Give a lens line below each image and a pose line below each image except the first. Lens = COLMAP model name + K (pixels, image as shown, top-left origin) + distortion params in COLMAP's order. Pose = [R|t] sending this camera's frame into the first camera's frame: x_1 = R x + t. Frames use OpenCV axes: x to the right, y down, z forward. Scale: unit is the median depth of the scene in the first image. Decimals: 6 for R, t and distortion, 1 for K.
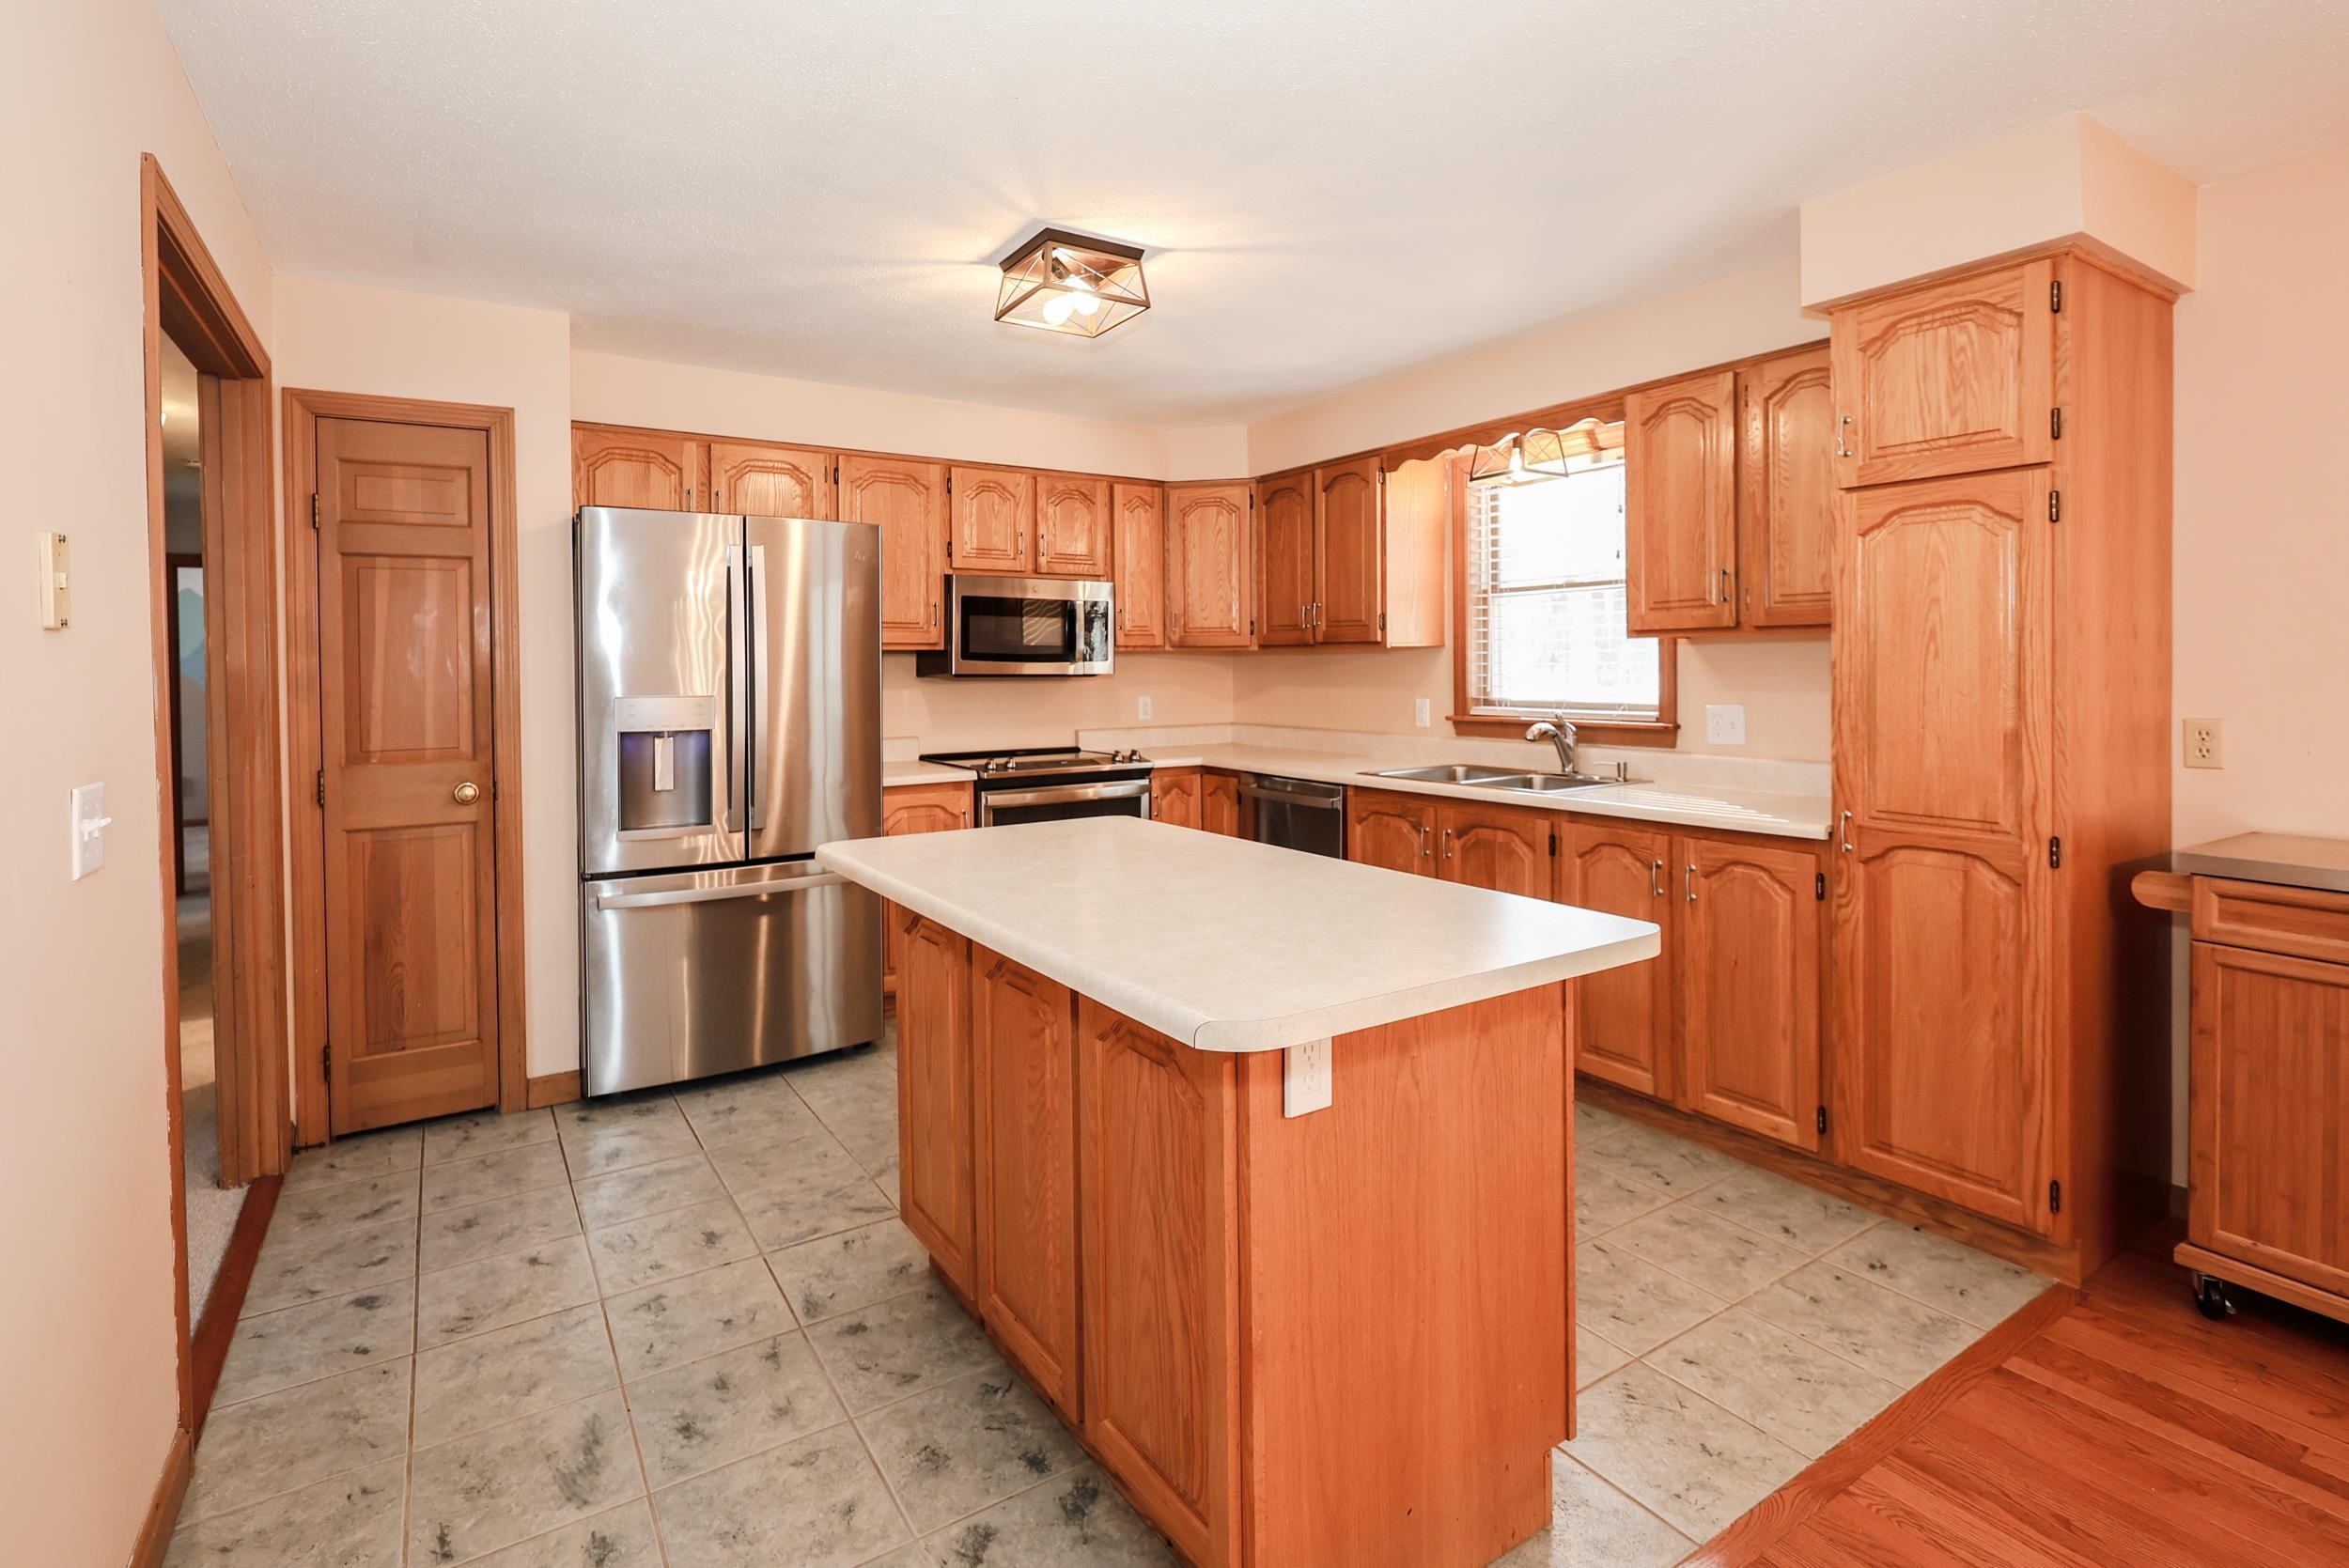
lens RADIAL K [[1122.2, 0, 1144.4], [0, 1122.2, 675.9], [0, 0, 1]] dist [0.012835, 0.000619]
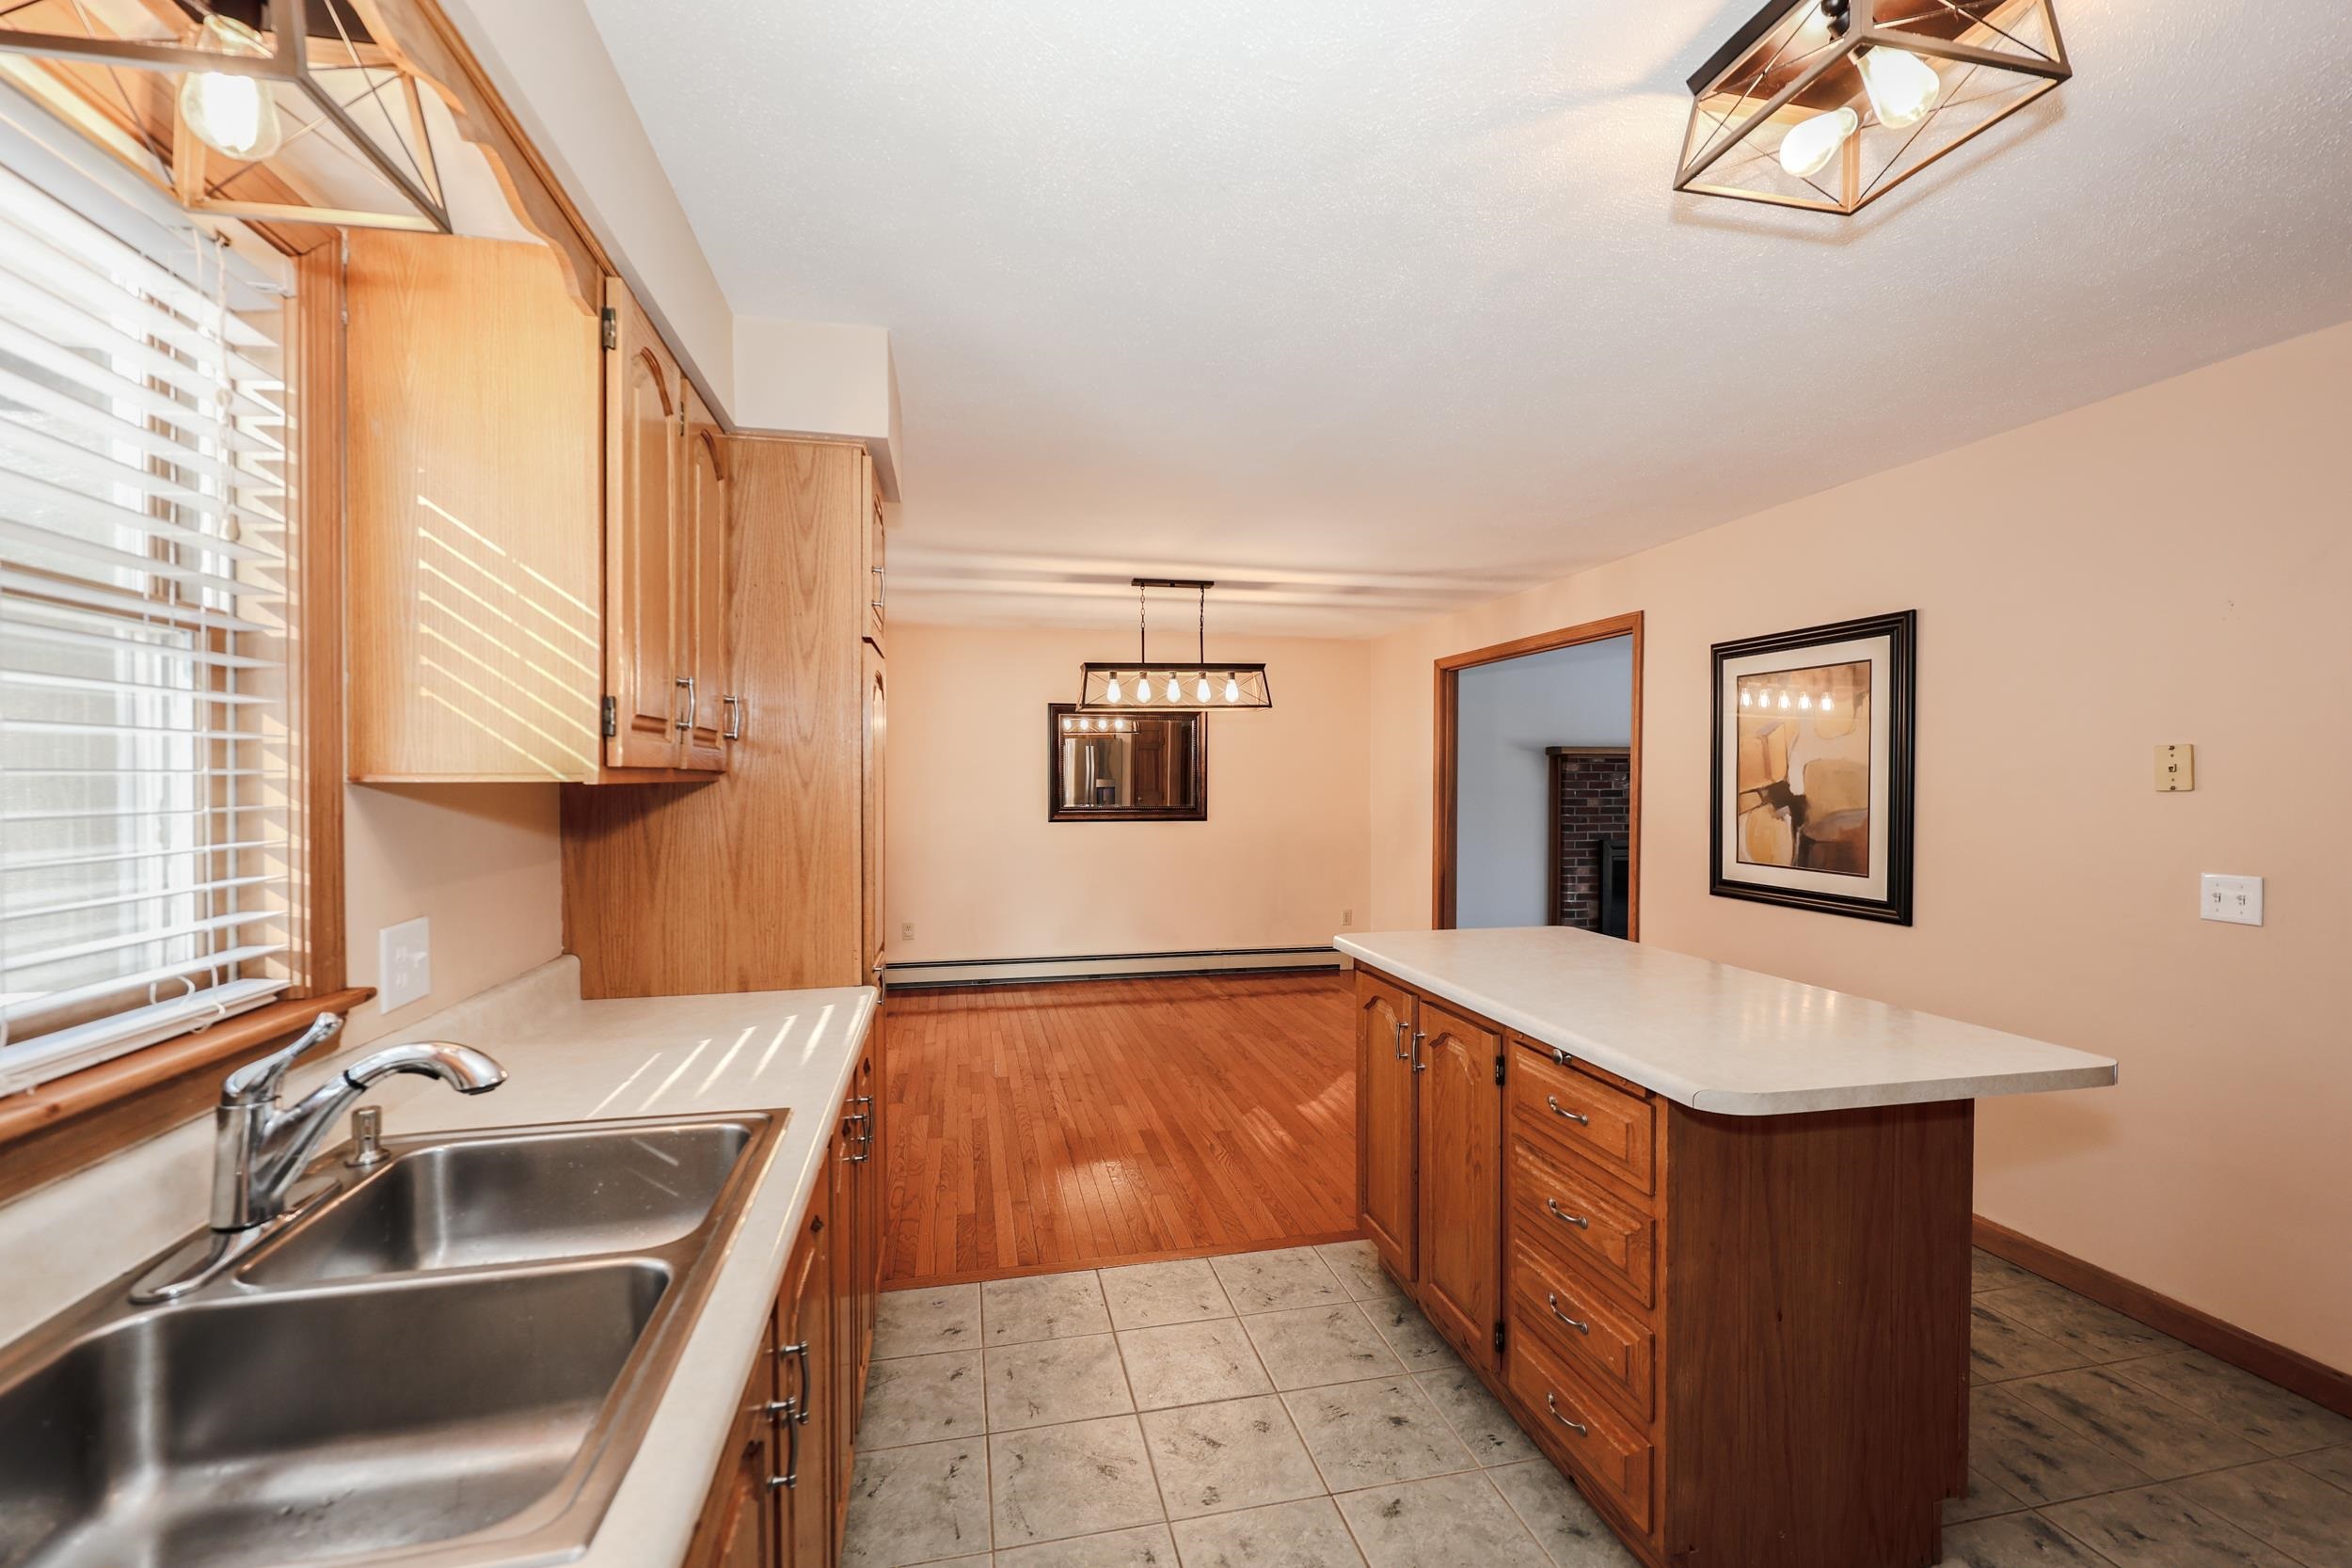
lens RADIAL K [[973.4, 0, 1158.4], [0, 973.4, 792.5], [0, 0, 1]] dist [0.000389, -0.000017]
pose [[-0.936556, 0.003987, 0.350494, 0.089668], [0.013618, 0.999594, 0.025020, -0.049504], [-0.350252, 0.028205, -0.936231, 1.671930]]
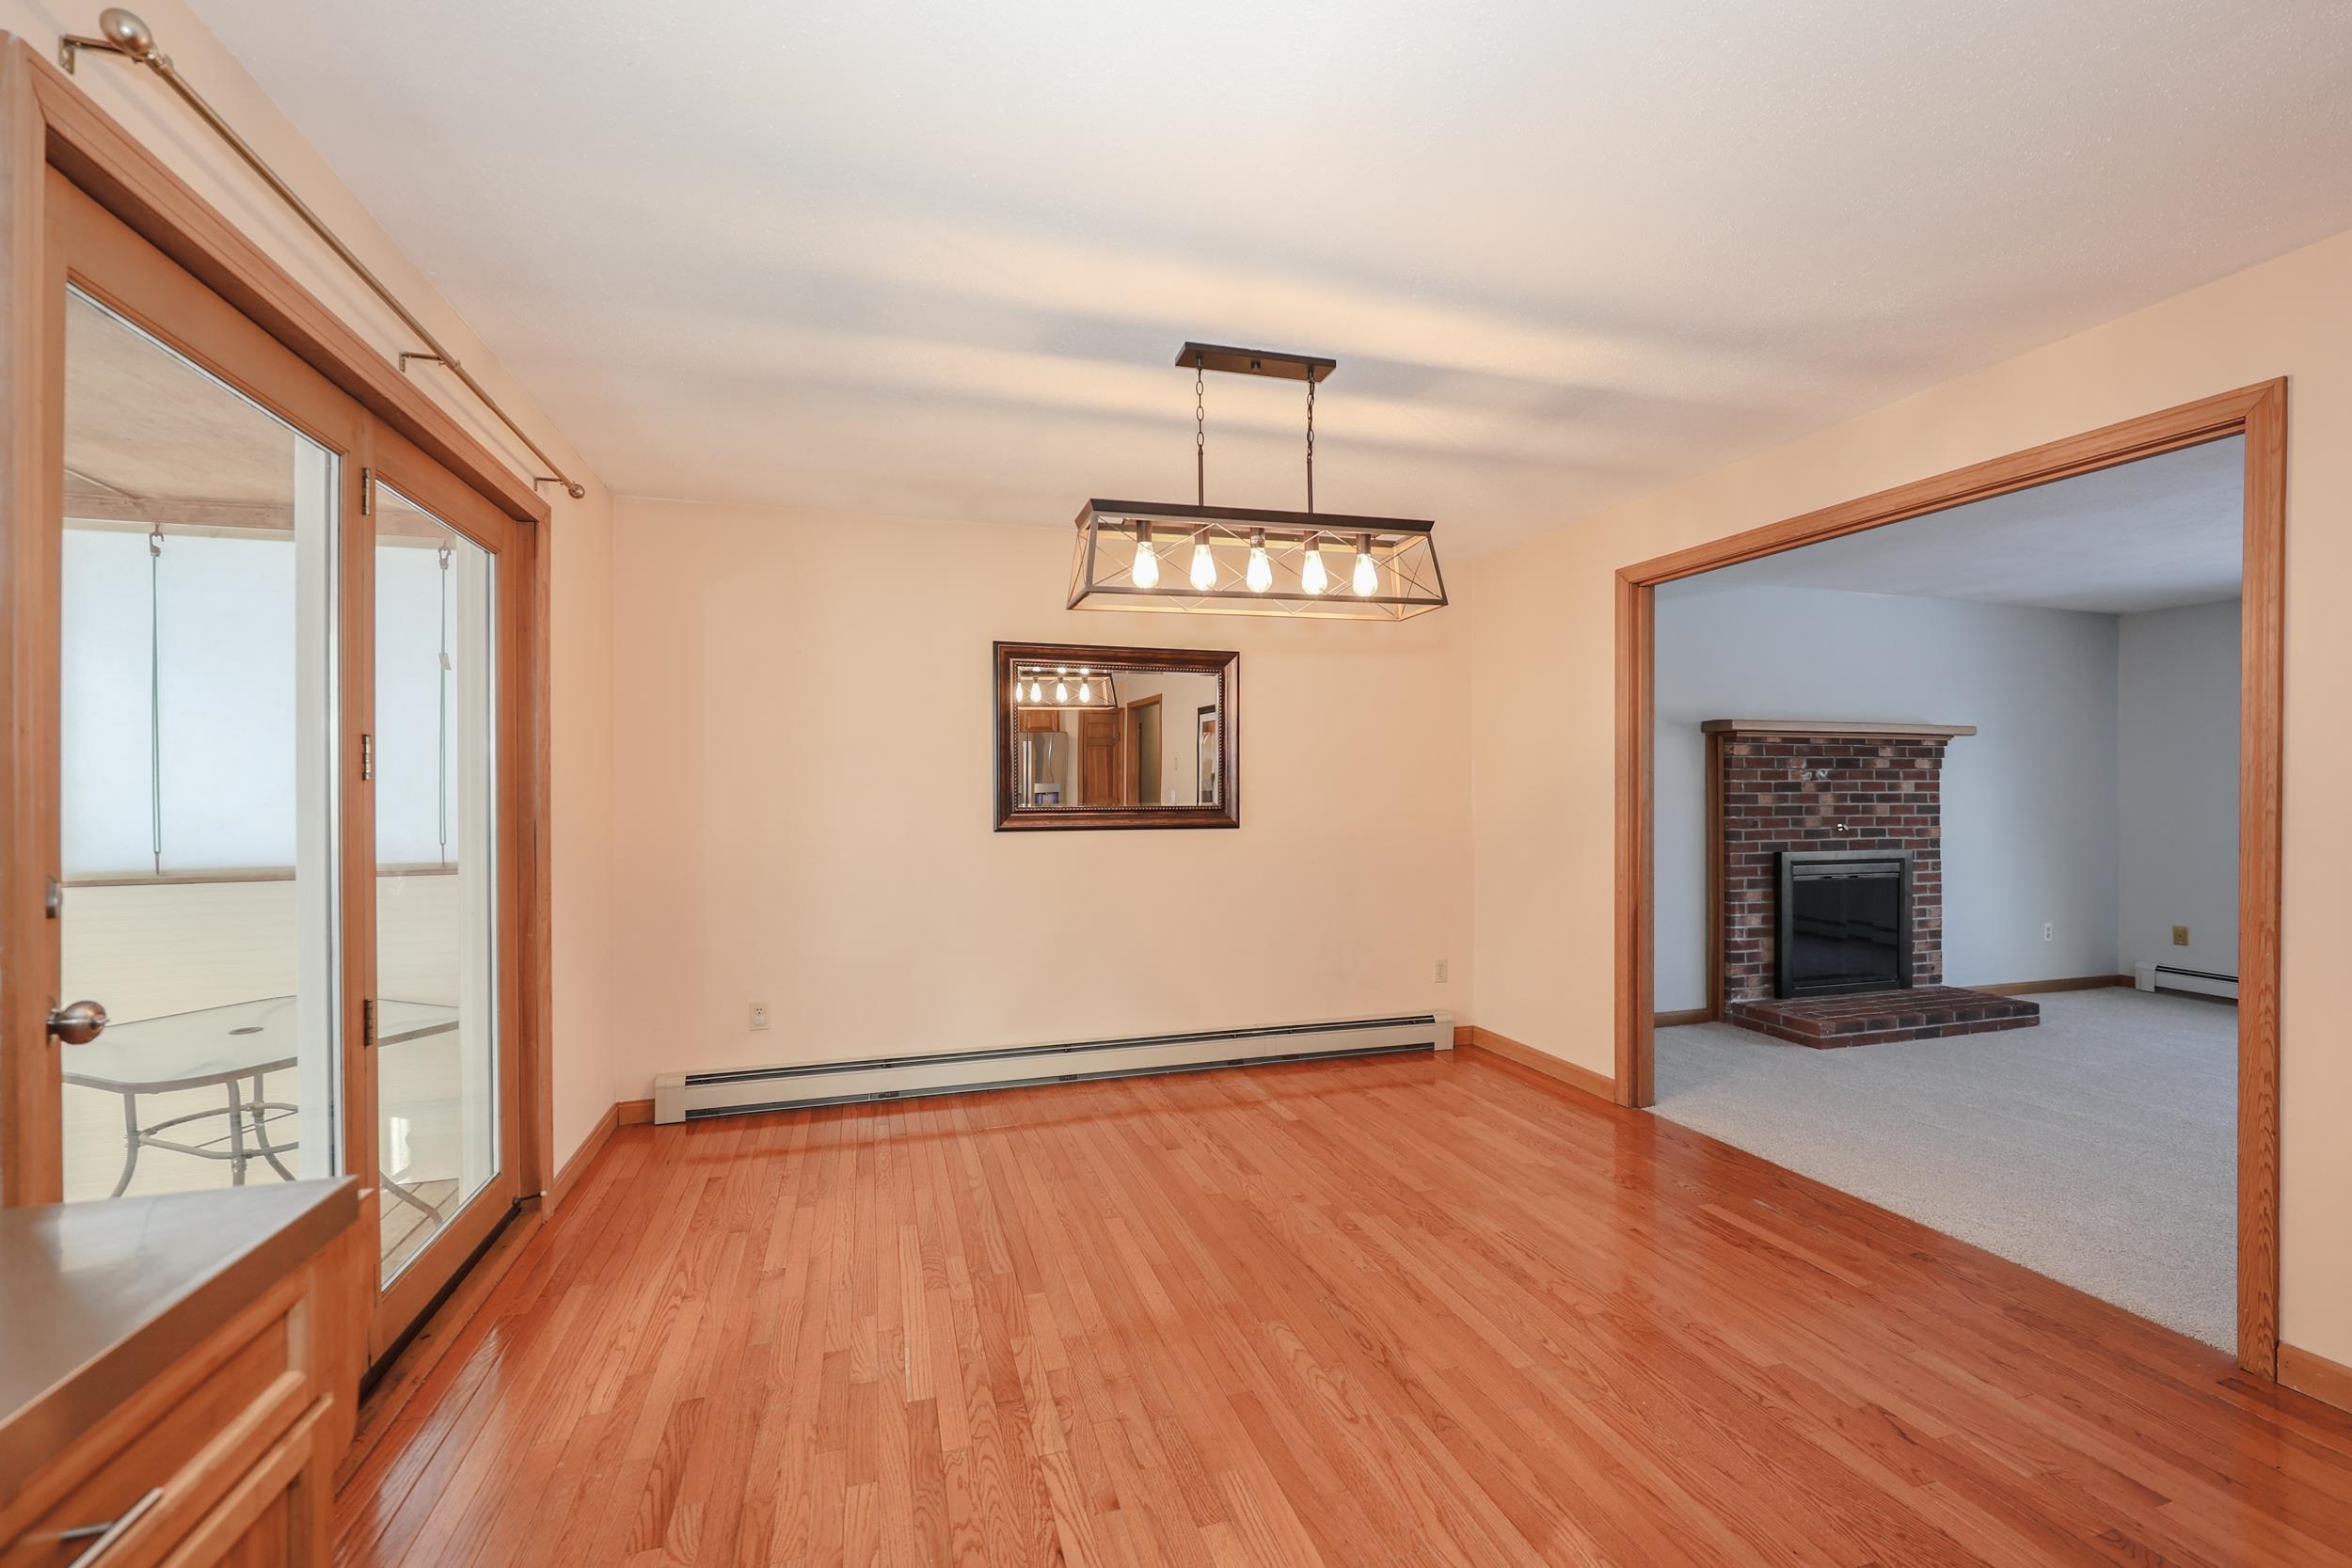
lens RADIAL K [[970.1, 0, 1162.1], [0, 970.1, 797.7], [0, 0, 1]] dist [-0.001673, -0.000239]
pose [[-0.963876, 0.010946, 0.266126, 0.549699], [0.016166, 0.999717, 0.017433, 0.006721], [-0.265860, 0.021106, -0.963781, 0.869238]]
